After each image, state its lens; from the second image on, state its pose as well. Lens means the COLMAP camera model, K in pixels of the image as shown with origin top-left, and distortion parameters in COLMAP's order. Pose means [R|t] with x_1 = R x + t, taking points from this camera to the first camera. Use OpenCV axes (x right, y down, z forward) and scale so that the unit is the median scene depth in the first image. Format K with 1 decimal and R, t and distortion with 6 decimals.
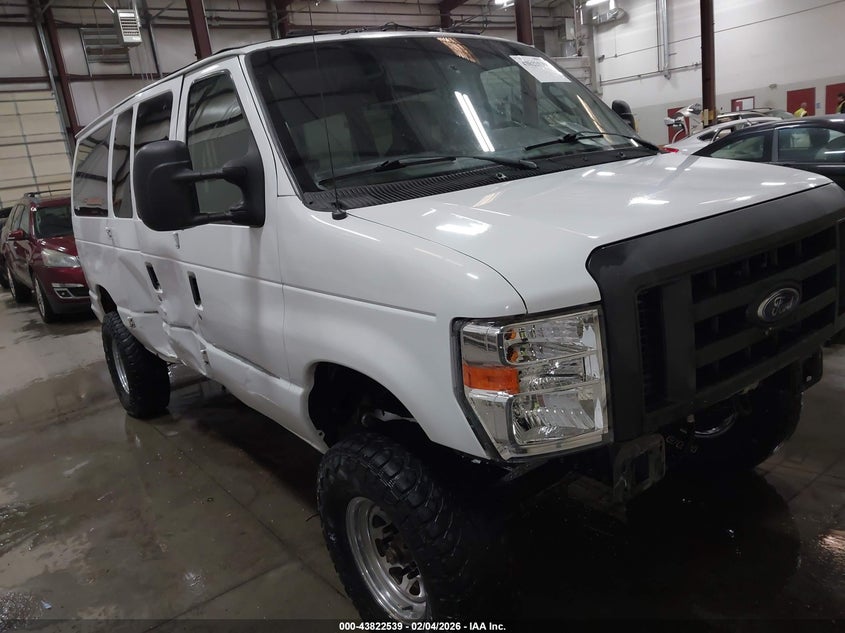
lens RADIAL K [[688.3, 0, 425.7], [0, 688.3, 317.0], [0, 0, 1]] dist [0.008564, 0.004760]
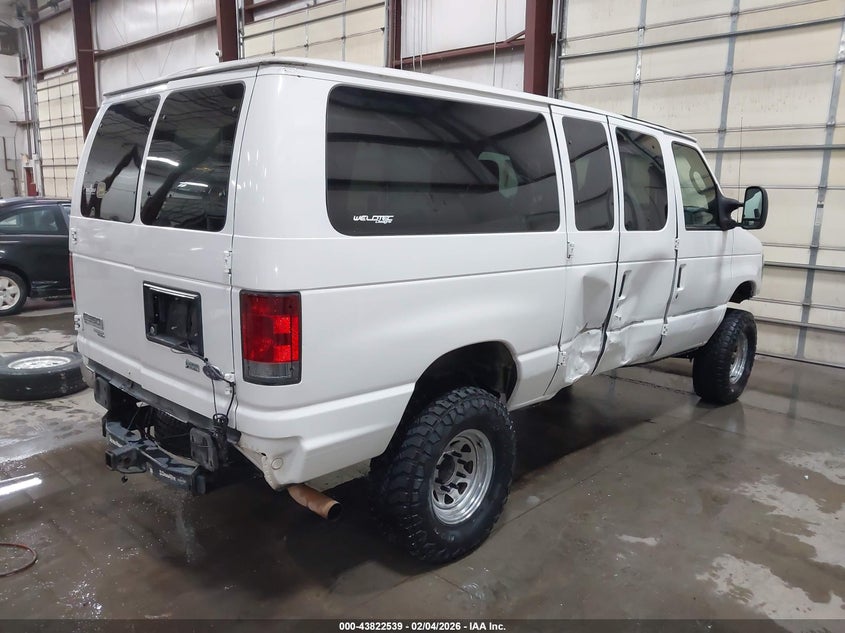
lens RADIAL K [[655.8, 0, 425.8], [0, 655.8, 318.9], [0, 0, 1]] dist [0.000868, 0.004237]
pose [[-0.176274, -0.052231, 0.982954, -1.575644], [0.226843, 0.969557, 0.092199, -0.199253], [-0.957847, 0.239228, -0.159059, 1.717262]]
